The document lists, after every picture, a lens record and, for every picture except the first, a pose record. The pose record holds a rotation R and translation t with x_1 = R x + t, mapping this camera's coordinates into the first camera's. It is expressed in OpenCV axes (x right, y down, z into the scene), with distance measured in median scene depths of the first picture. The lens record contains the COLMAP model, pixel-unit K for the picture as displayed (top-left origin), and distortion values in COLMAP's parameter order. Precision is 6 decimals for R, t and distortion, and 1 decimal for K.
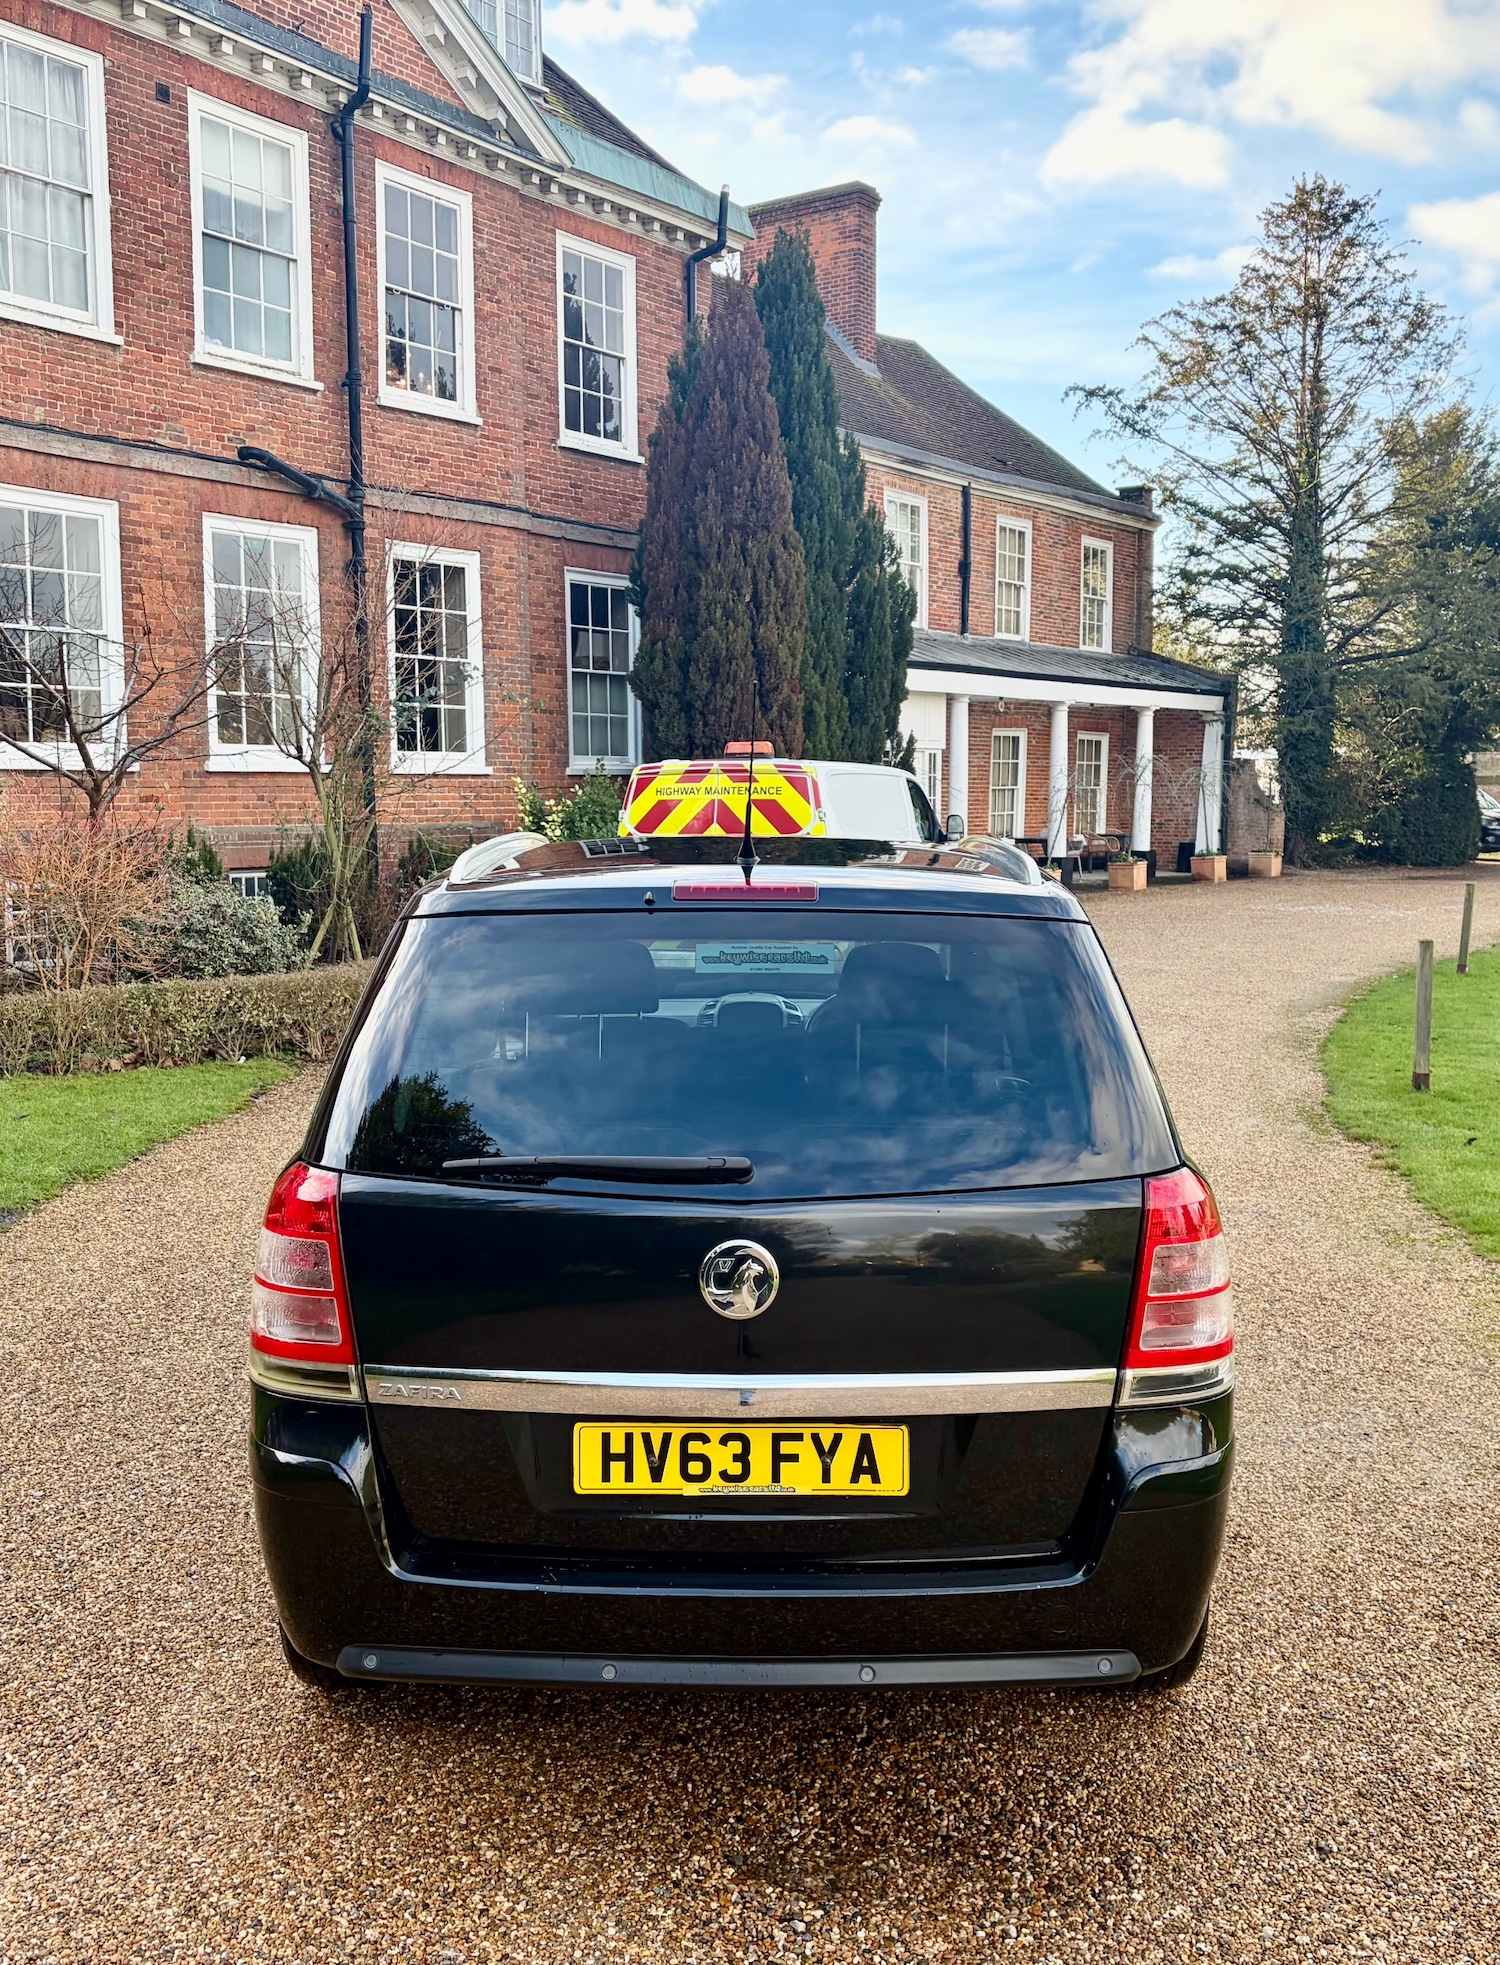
lens RADIAL K [[1939.7, 0, 688.7], [0, 1939.7, 988.6], [0, 0, 1]] dist [-0.003373, 0.039316]
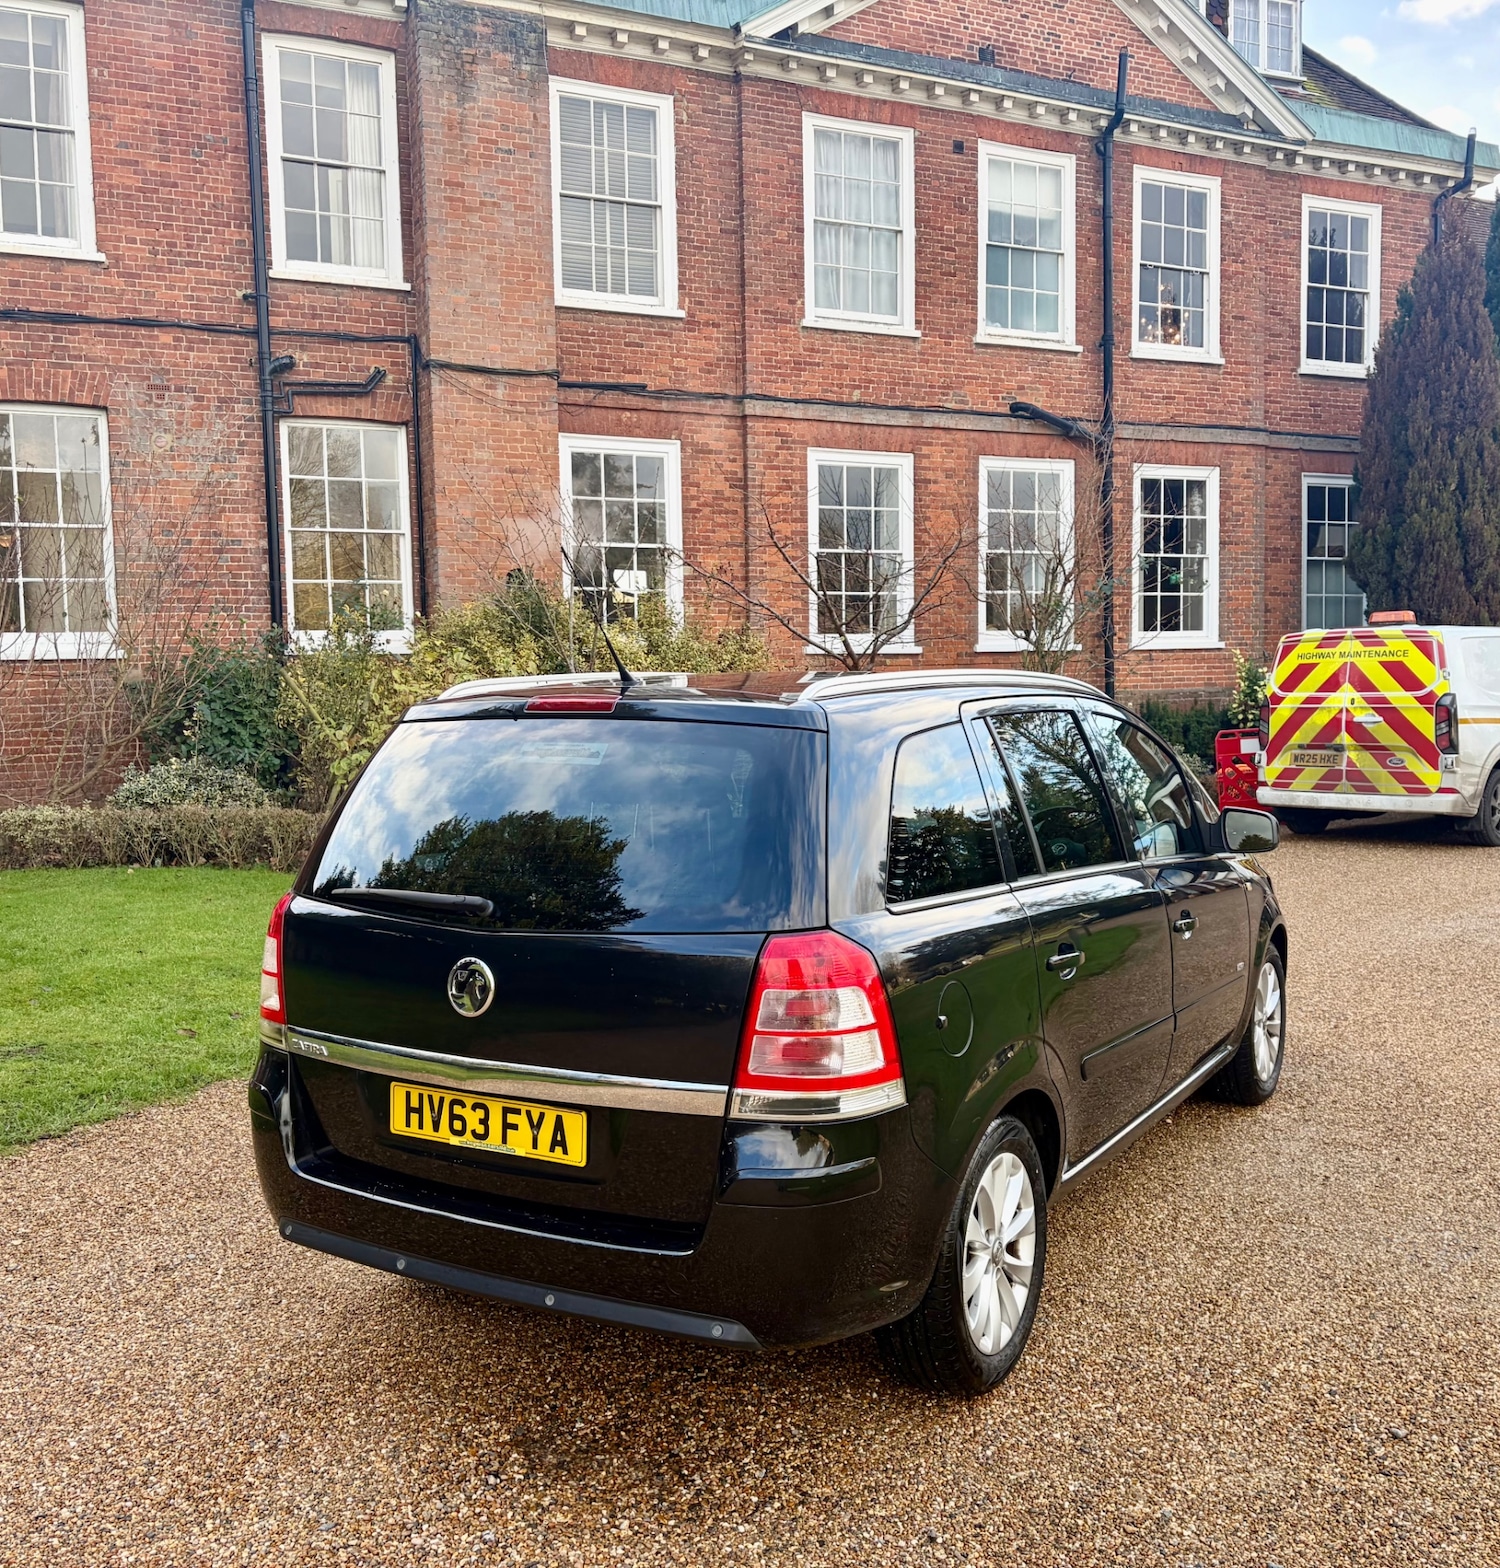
lens RADIAL K [[1508.7, 0, 714.7], [0, 1508.7, 783.8], [0, 0, 1]] dist [0.005949, 0.008967]
pose [[0.872512, 0.017287, -0.488287, 0.091821], [-0.030625, 0.999344, -0.019343, 0.003124], [0.487632, 0.031831, 0.872469, 0.021430]]
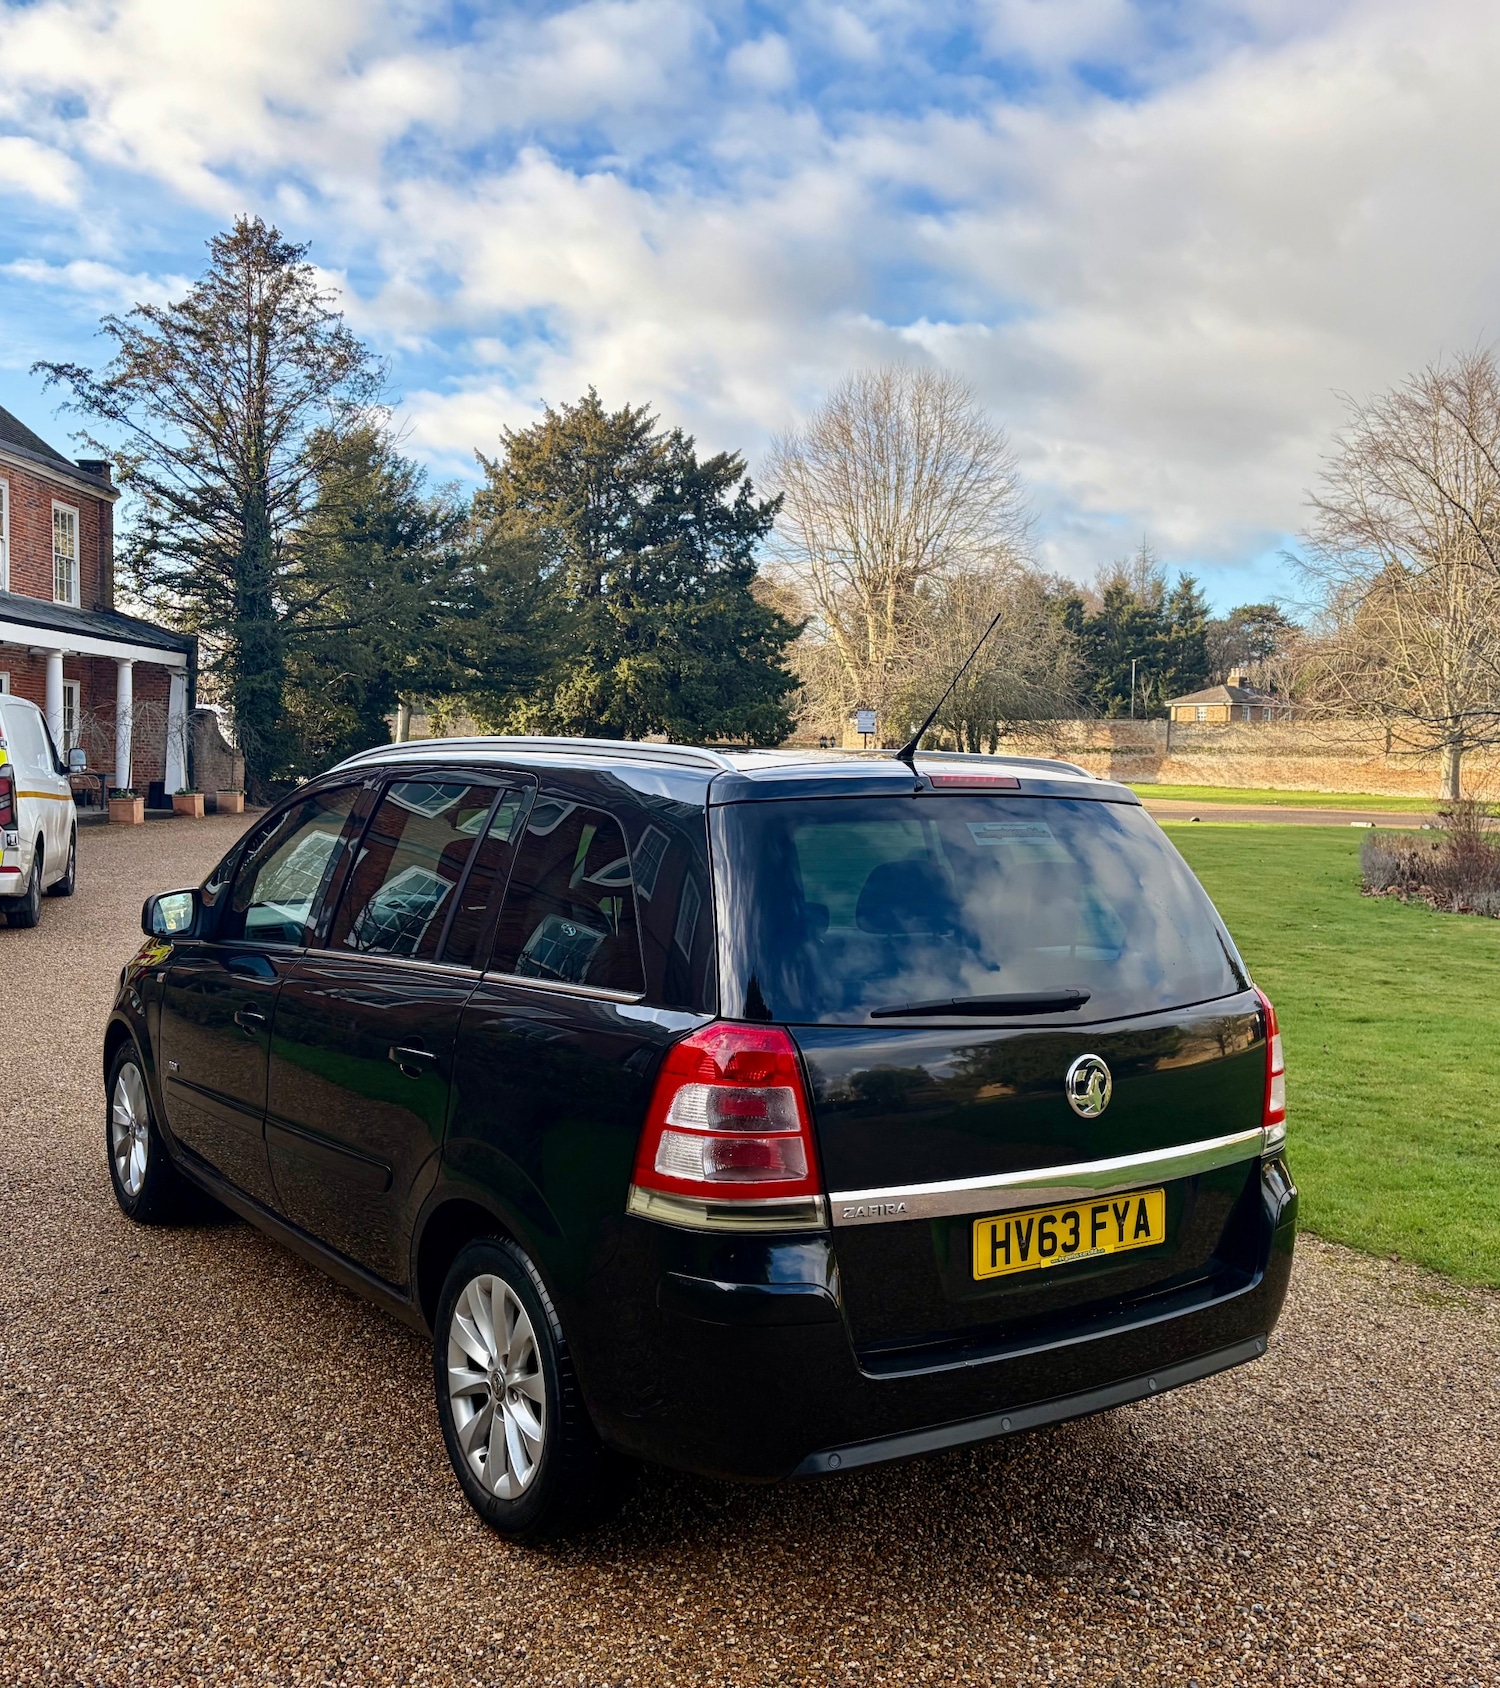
lens RADIAL K [[1703.4, 0, 706.3], [0, 1703.4, 849.4], [0, 0, 1]] dist [0.009799, -0.000927]
pose [[0.816238, -0.006534, 0.577679, -0.108607], [0.028729, 0.999158, -0.029292, 0.003039], [-0.577002, 0.040505, 0.815738, 0.031717]]
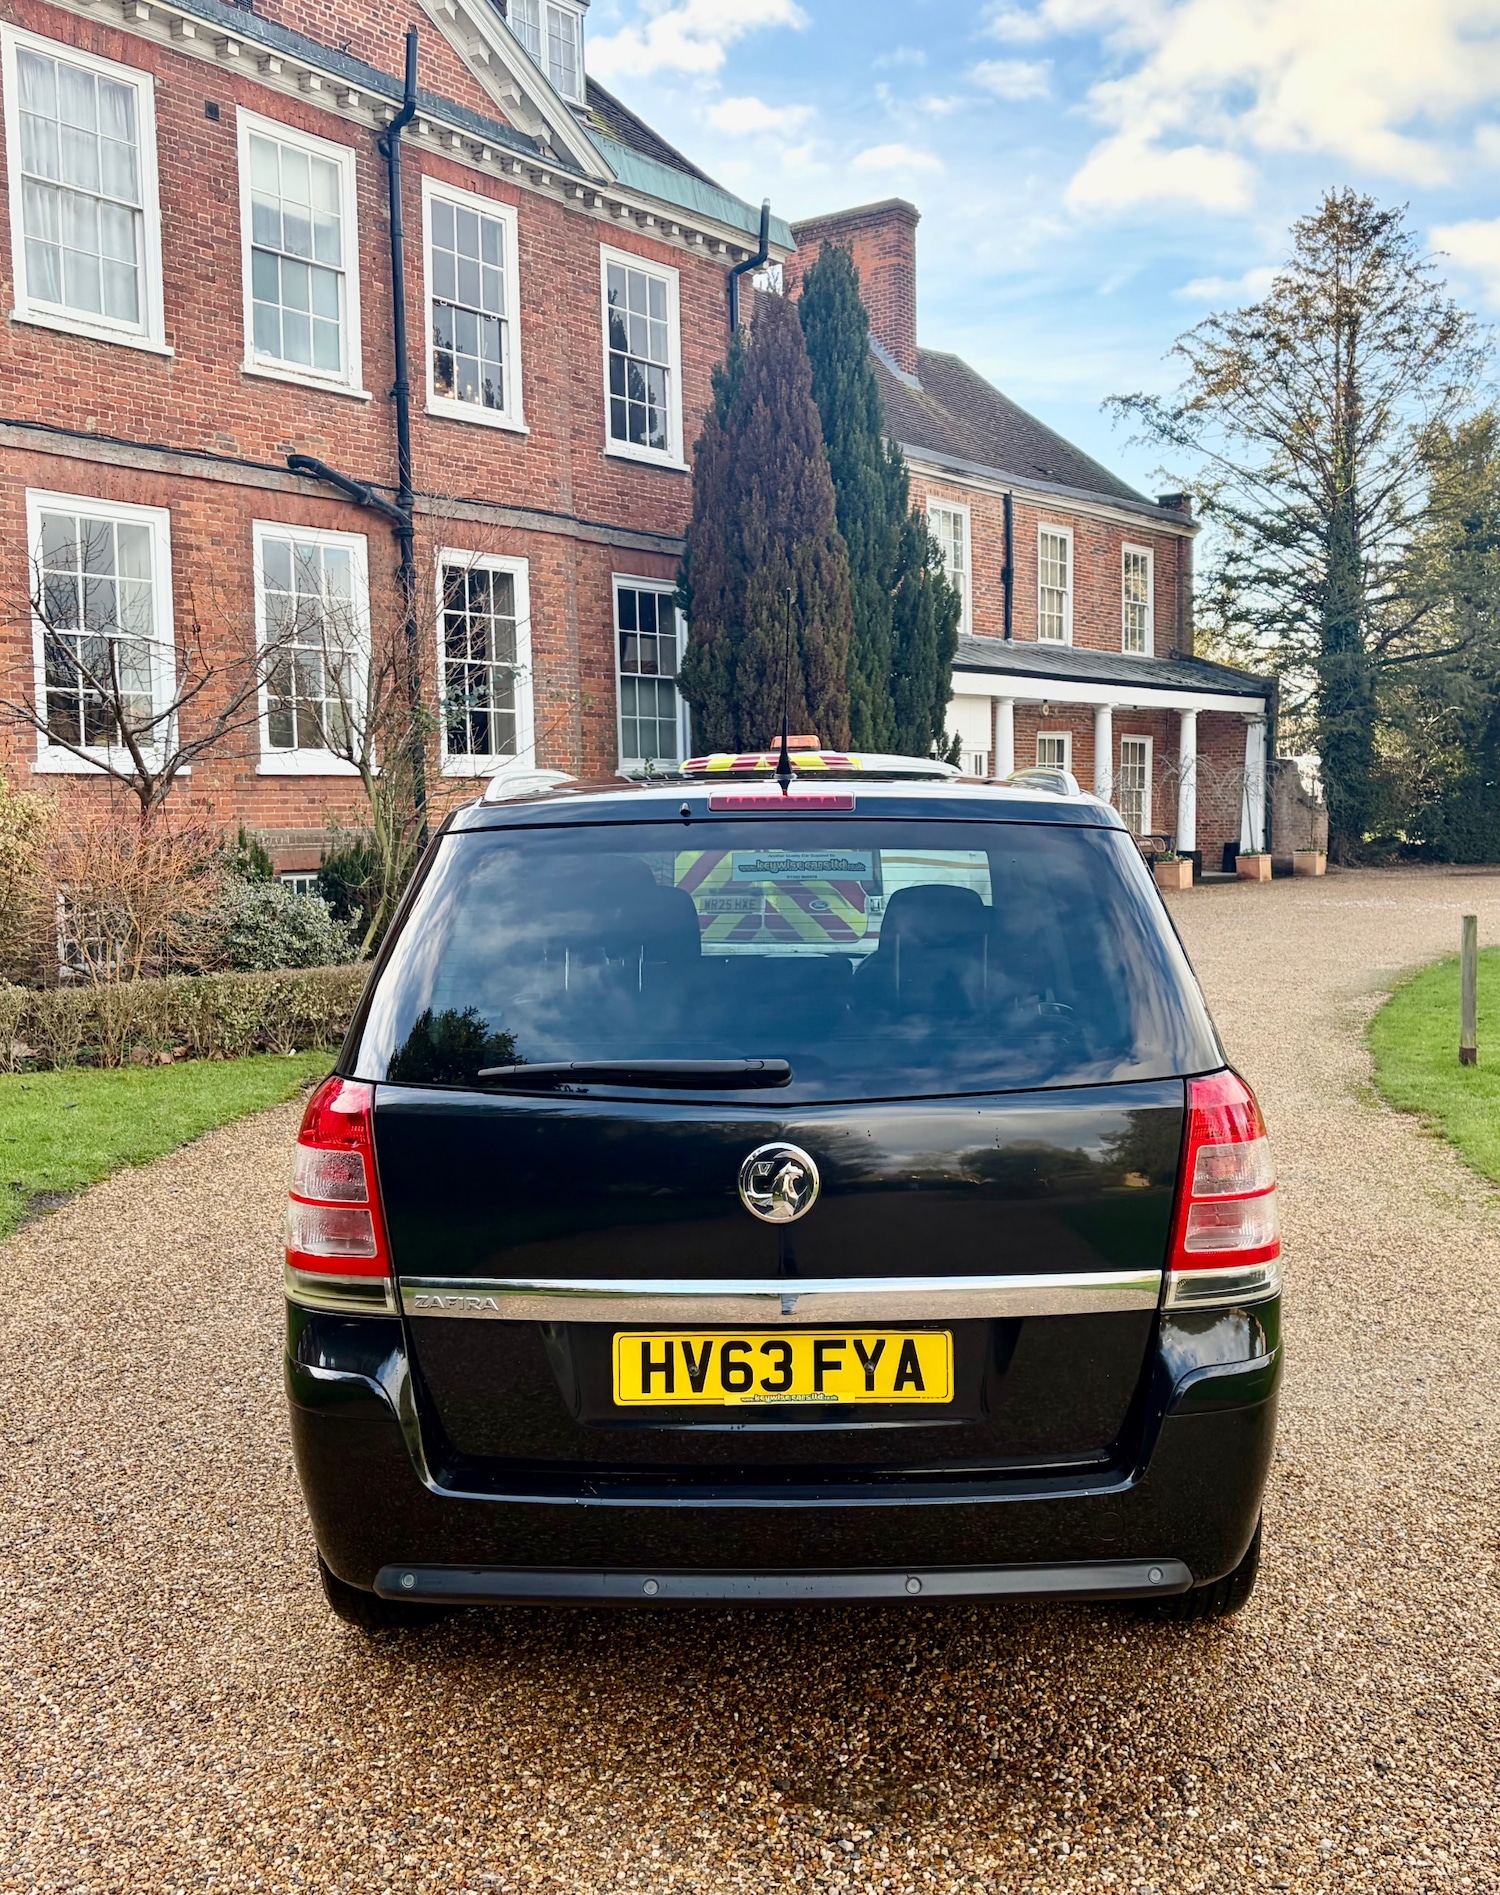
lens RADIAL K [[1923.3, 0, 748.4], [0, 1923.3, 942.2], [0, 0, 1]] dist [0.007223, 0.015120]
pose [[0.999927, -0.011395, 0.004101, 0.001089], [0.011514, 0.999479, -0.030163, 0.007604], [-0.003755, 0.030208, 0.999537, 0.002146]]
